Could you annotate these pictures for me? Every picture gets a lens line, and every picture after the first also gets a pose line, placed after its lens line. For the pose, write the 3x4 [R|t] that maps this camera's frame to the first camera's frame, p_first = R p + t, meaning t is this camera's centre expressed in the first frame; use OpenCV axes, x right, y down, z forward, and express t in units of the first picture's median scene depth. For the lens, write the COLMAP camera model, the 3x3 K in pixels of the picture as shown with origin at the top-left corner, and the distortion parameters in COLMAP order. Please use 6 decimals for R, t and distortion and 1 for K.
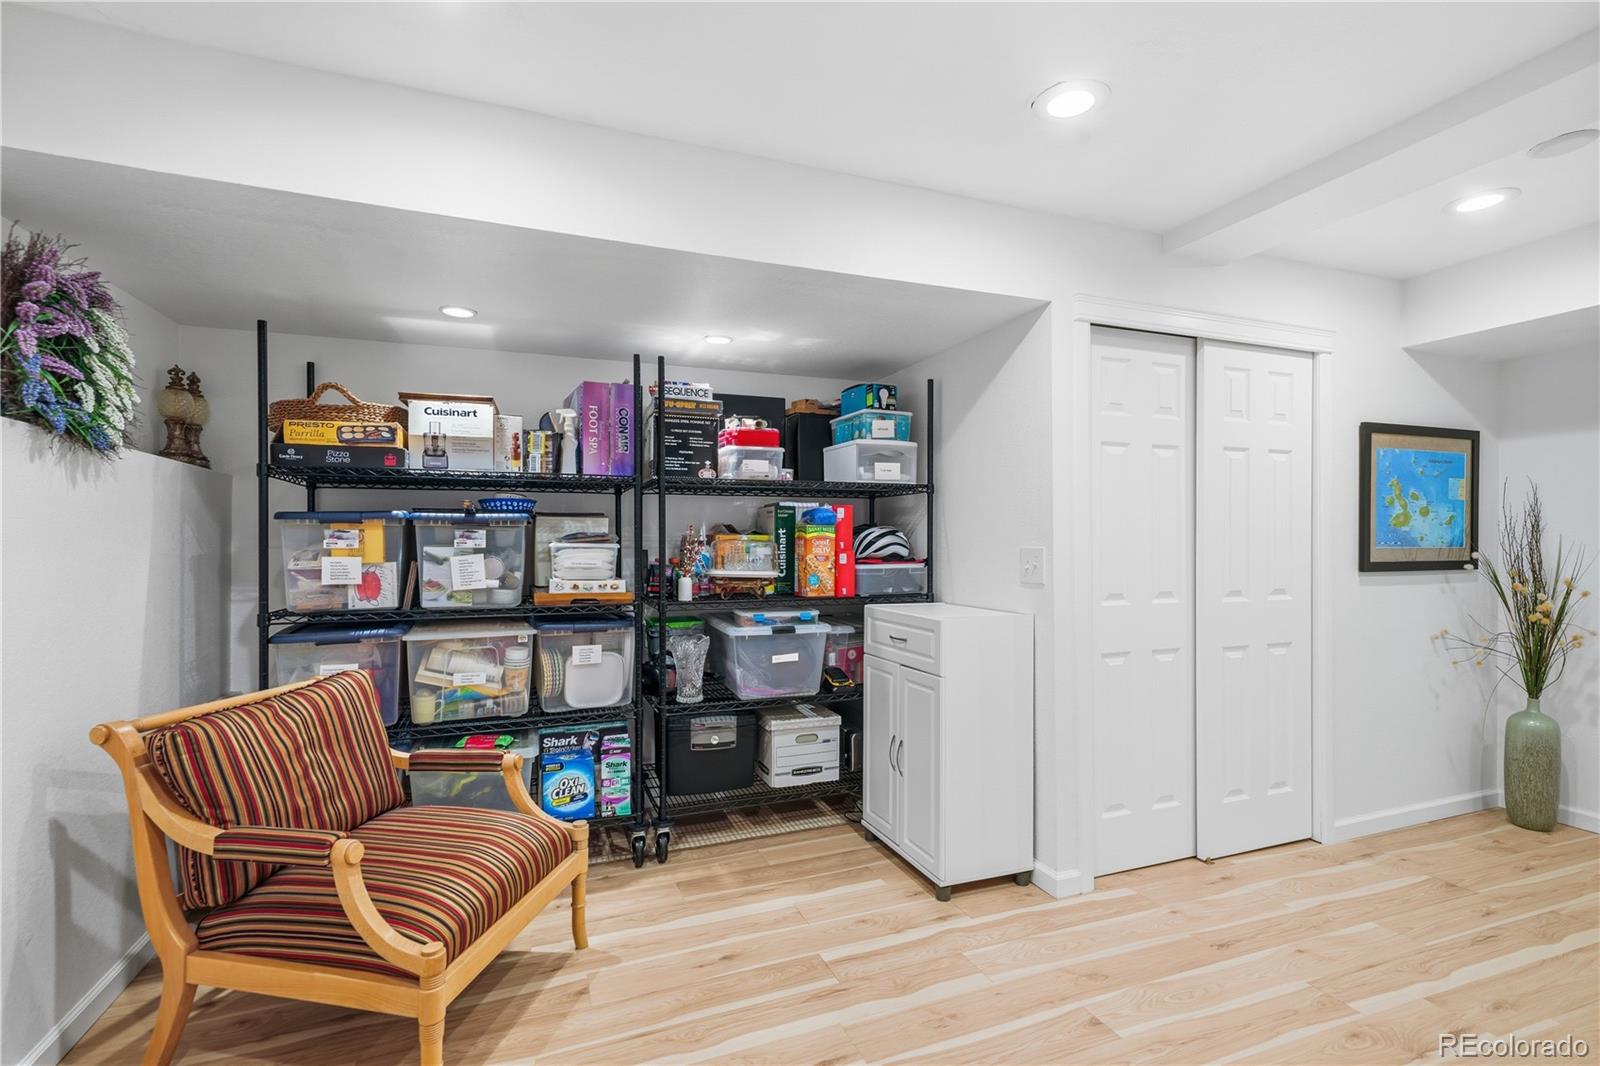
lens RADIAL K [[723.3, 0, 802.8], [0, 723.3, 547.1], [0, 0, 1]] dist [0.004169, 0.000629]
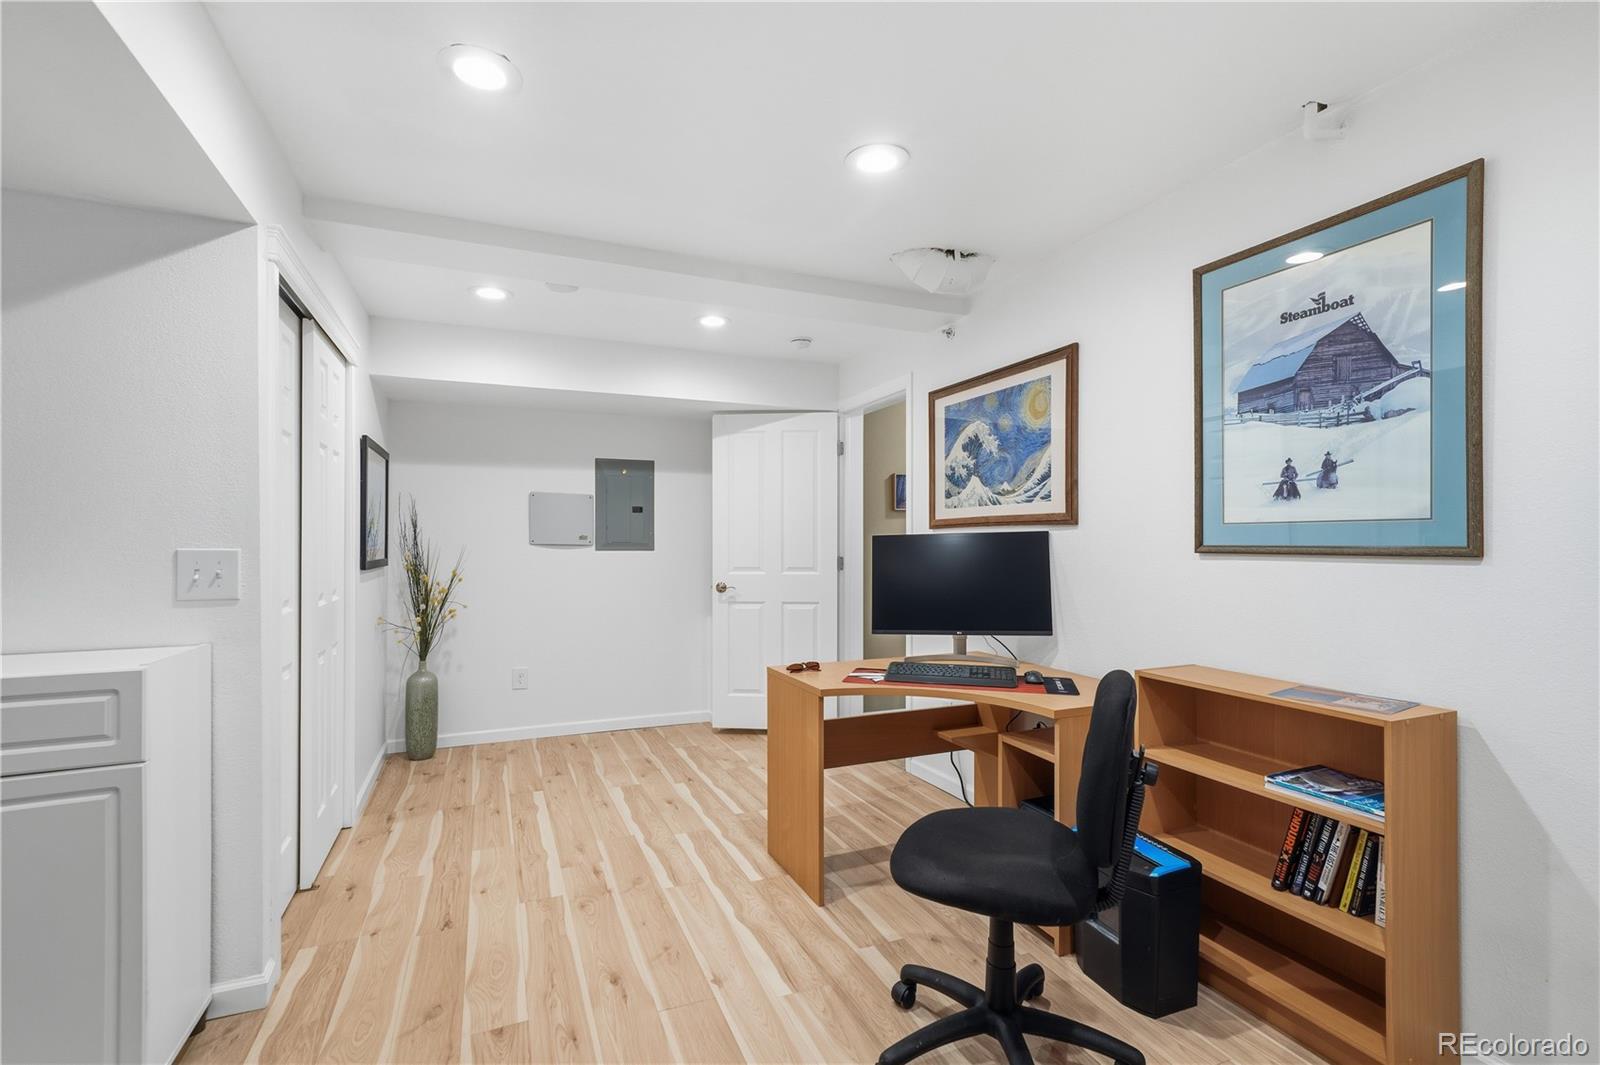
lens RADIAL K [[723.3, 0, 806.2], [0, 723.3, 536.8], [0, 0, 1]] dist [0.004169, 0.000629]
pose [[-0.053948, 0.011131, 0.998482, -0.407883], [-0.002790, 0.999932, -0.011298, -0.005669], [-0.998540, -0.003395, -0.053914, 0.423198]]
